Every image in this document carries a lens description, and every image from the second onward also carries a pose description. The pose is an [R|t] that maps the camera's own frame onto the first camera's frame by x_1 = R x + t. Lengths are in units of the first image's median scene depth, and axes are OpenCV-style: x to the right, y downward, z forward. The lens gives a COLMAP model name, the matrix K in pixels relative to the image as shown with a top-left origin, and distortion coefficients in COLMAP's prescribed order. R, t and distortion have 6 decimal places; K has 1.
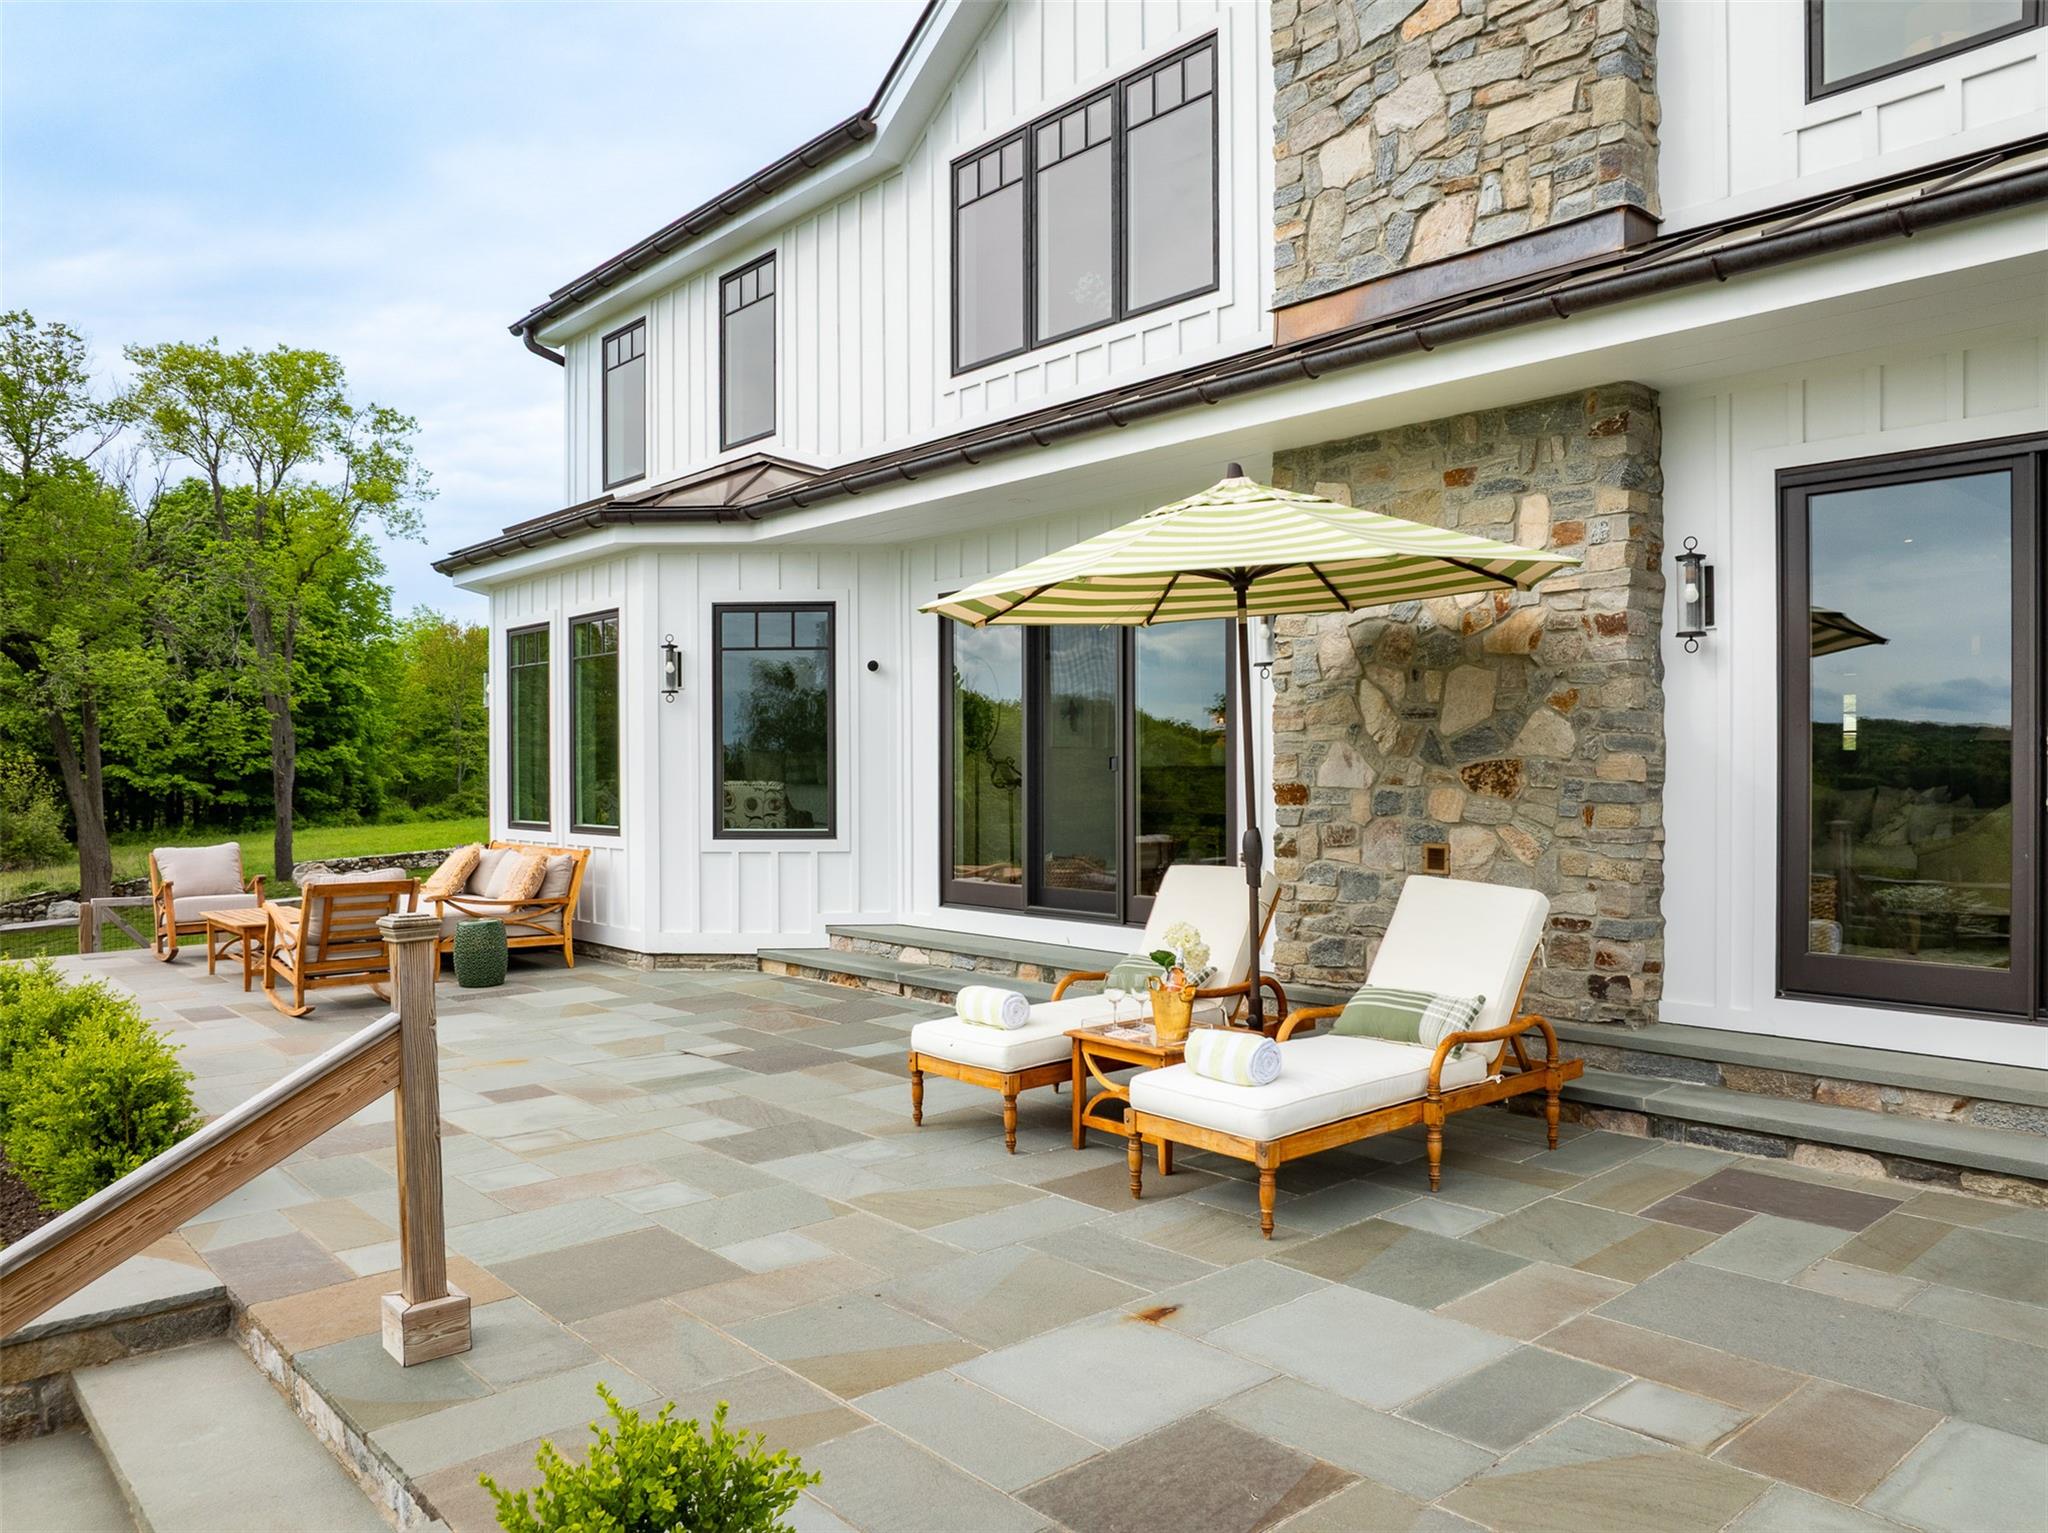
lens RADIAL K [[1500.1, 0, 1024.0], [0, 1500.1, 766.5], [0, 0, 1]] dist [-0.059504, 0.070257]
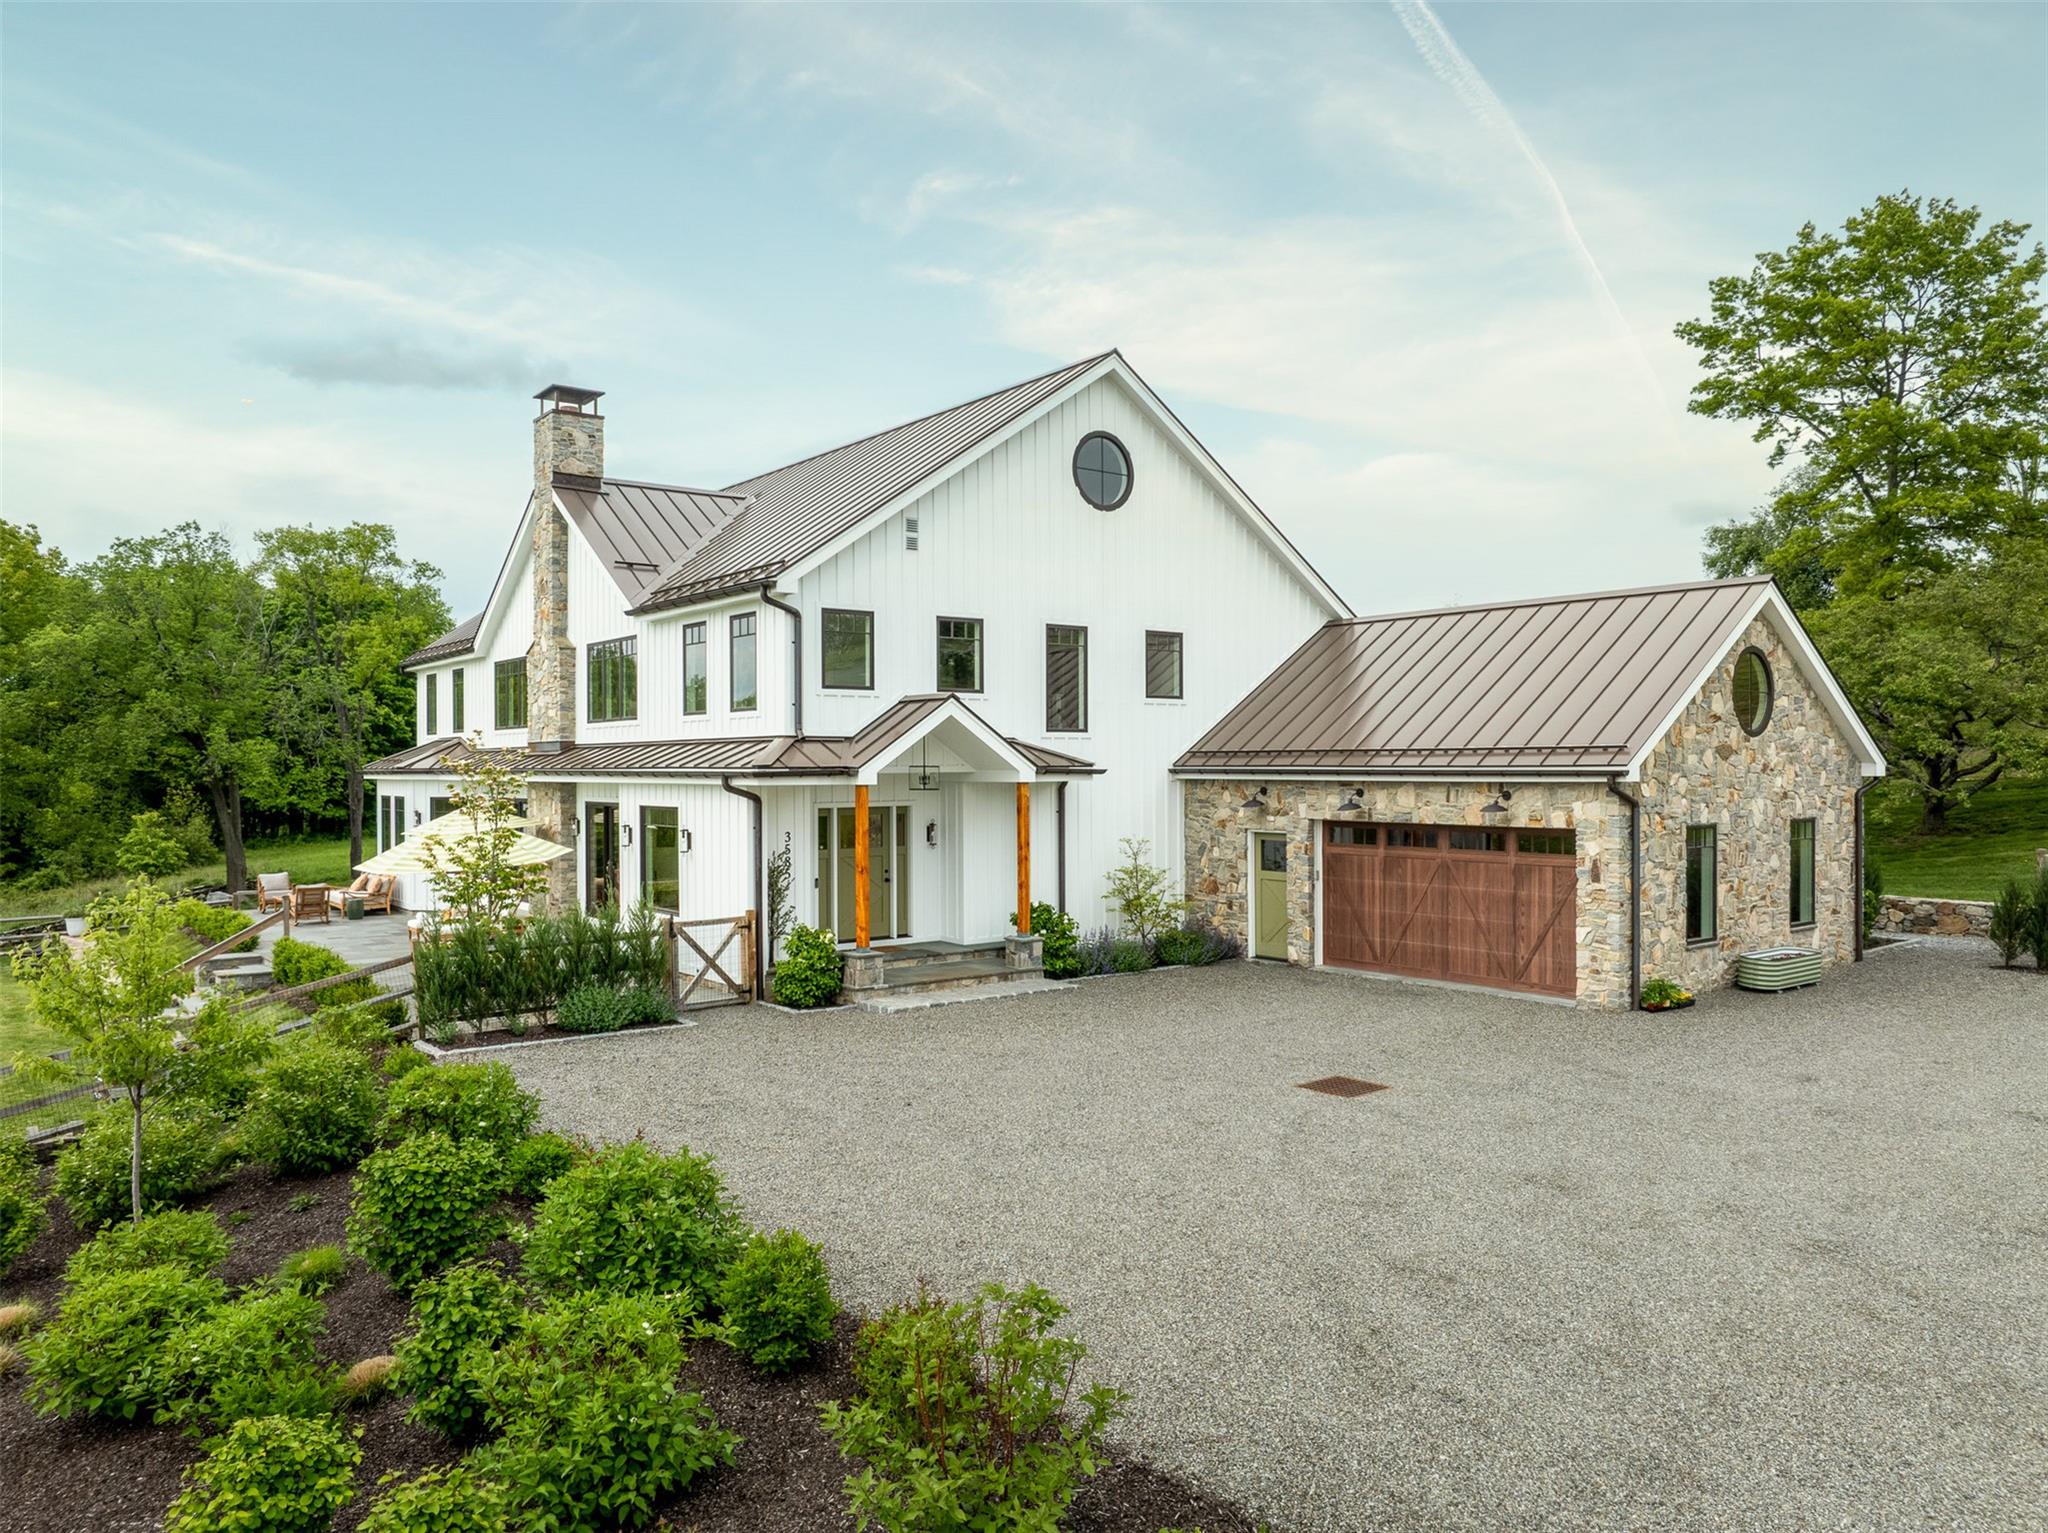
lens RADIAL K [[1442.7, 0, 1024.0], [0, 1442.7, 766.5], [0, 0, 1]] dist [-0.025346, 0.000749]
pose [[0.998453, -0.000883, -0.055595, 1.005373], [0.000941, 0.999999, 0.001023, -0.147839], [0.055594, -0.001073, 0.998453, -1.615435]]
